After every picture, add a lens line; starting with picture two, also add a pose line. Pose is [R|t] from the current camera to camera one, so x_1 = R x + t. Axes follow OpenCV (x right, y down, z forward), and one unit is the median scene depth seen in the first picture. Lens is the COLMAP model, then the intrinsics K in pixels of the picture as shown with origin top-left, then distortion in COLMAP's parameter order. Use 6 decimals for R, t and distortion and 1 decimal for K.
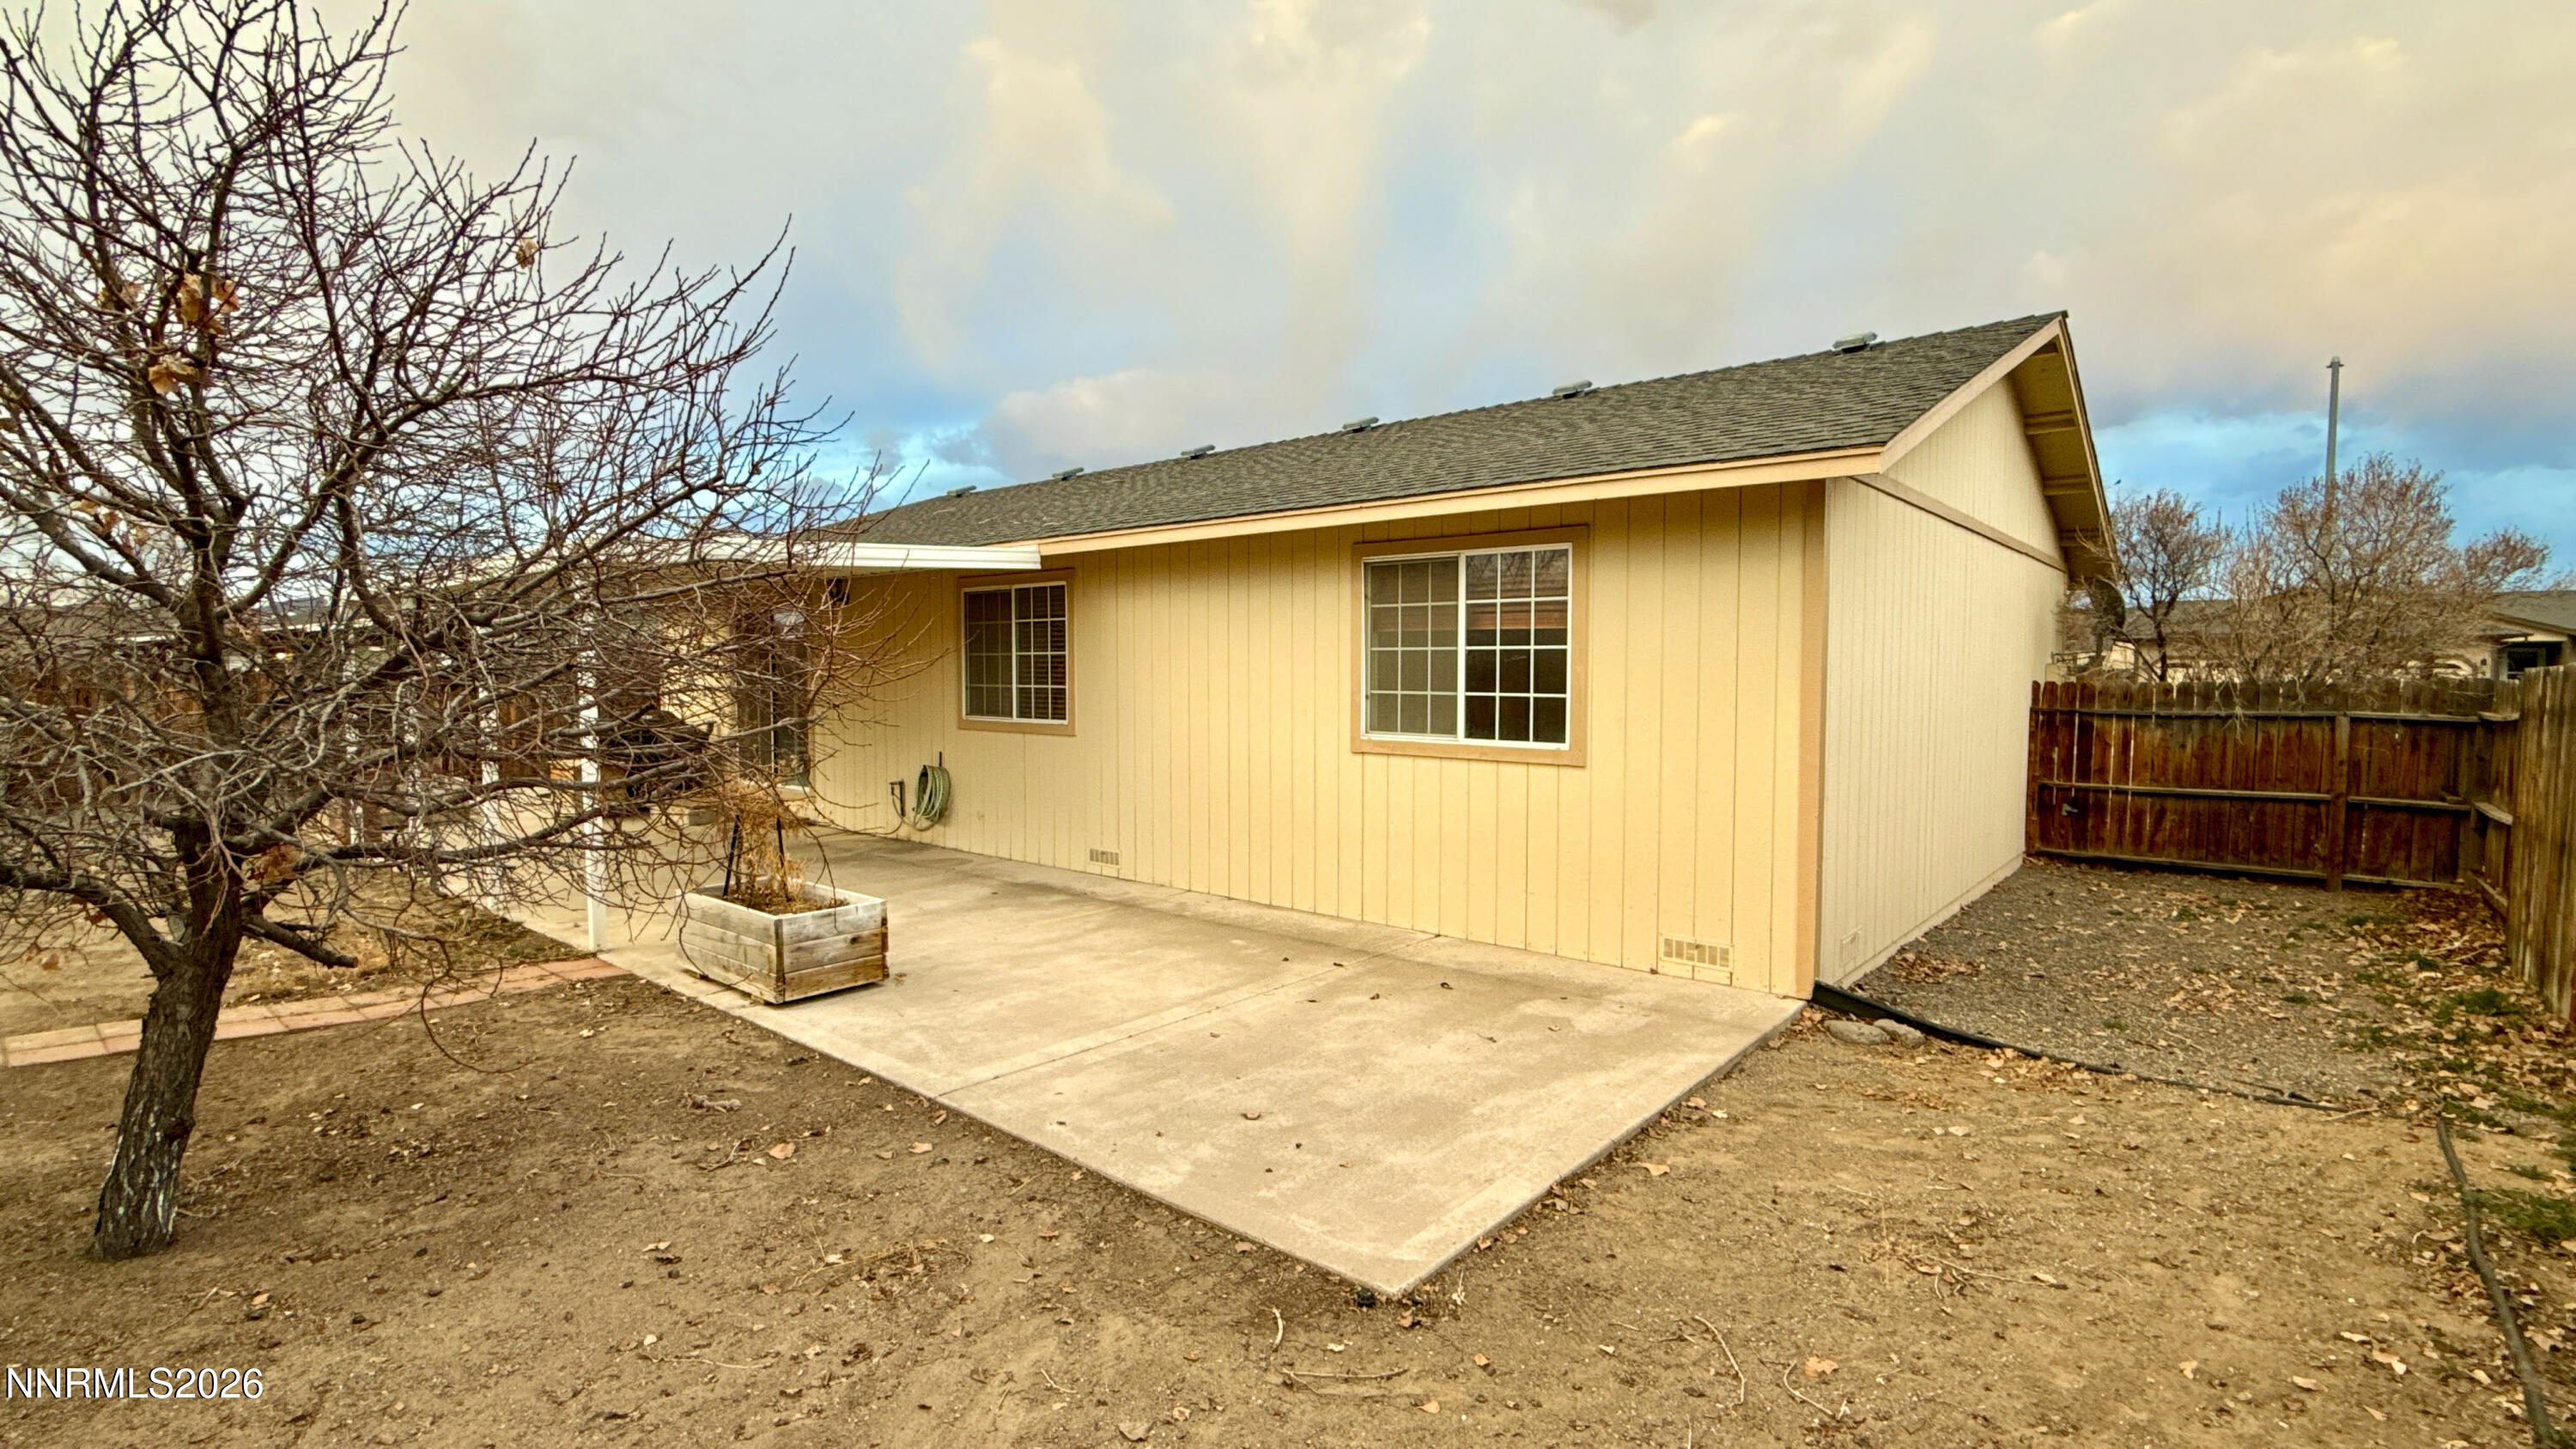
lens RADIAL K [[1169.9, 0, 1283.0], [0, 1169.9, 726.2], [0, 0, 1]] dist [0.001100, 0.000335]
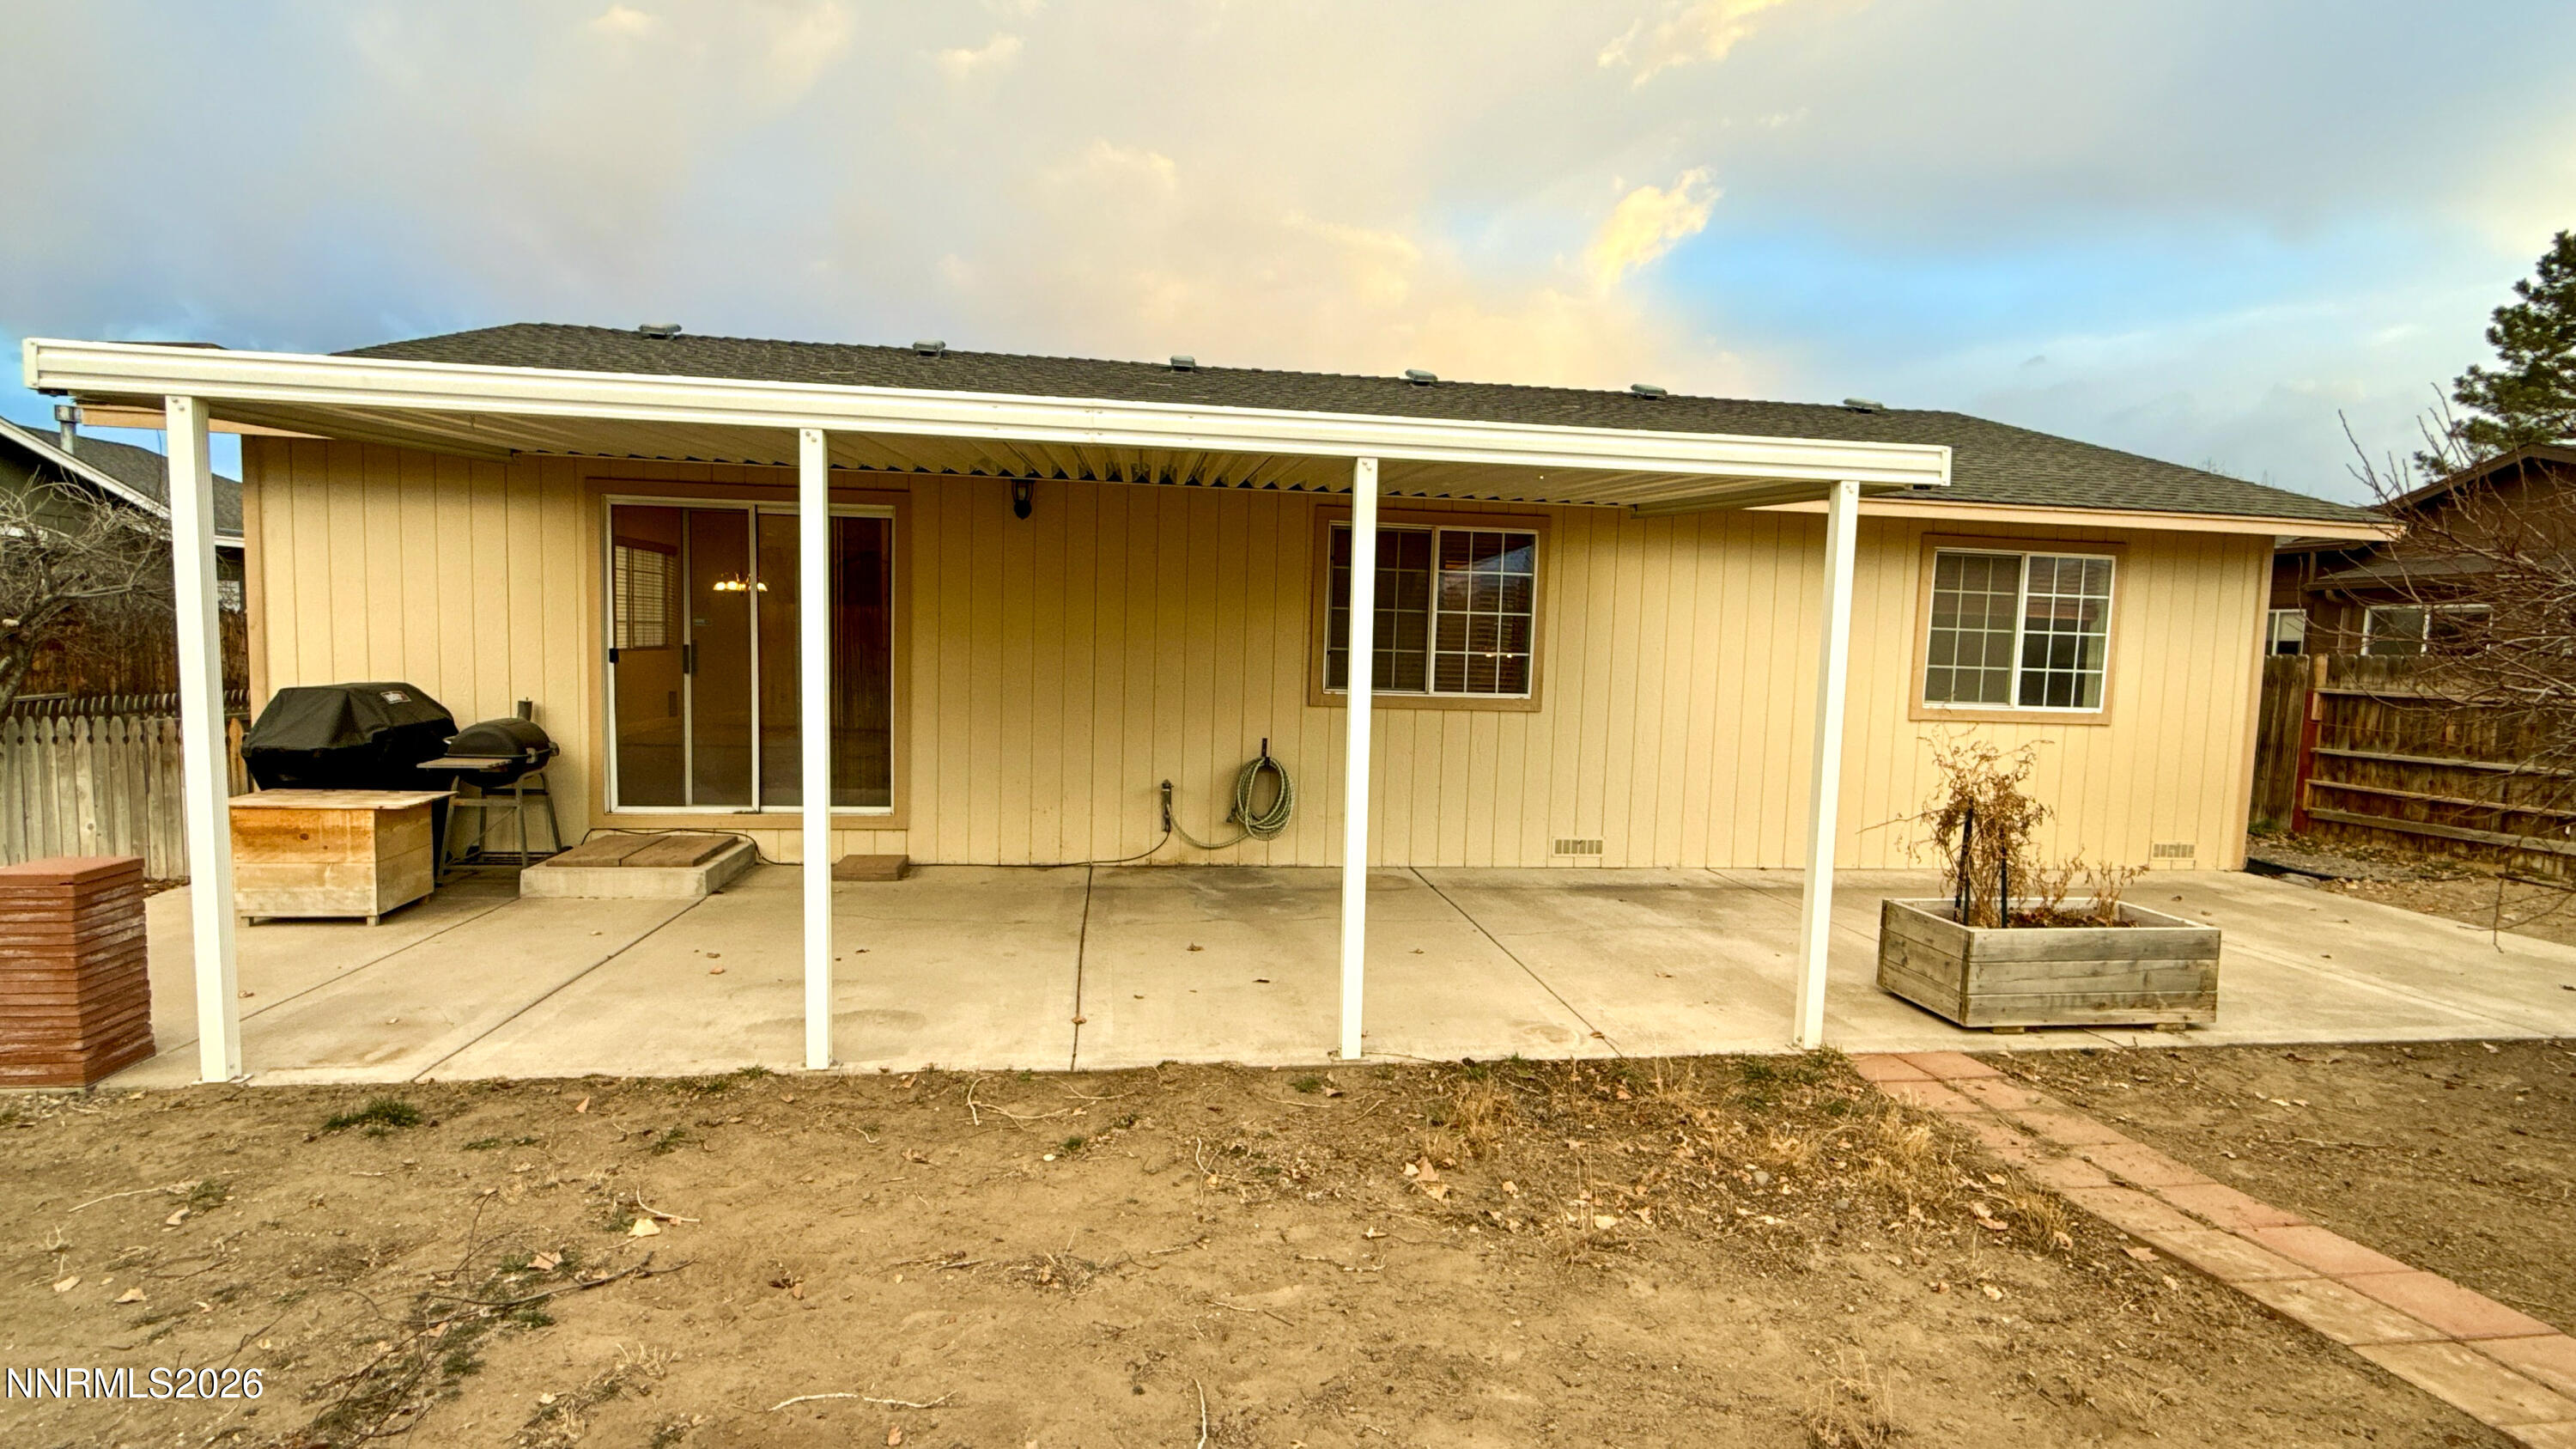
lens RADIAL K [[1169.9, 0, 1283.0], [0, 1169.9, 726.2], [0, 0, 1]] dist [0.001100, 0.000335]
pose [[0.660246, -0.037498, 0.750112, -1.234572], [0.006818, 0.999011, 0.043940, -0.026416], [-0.751018, -0.023897, 0.659849, 0.746732]]
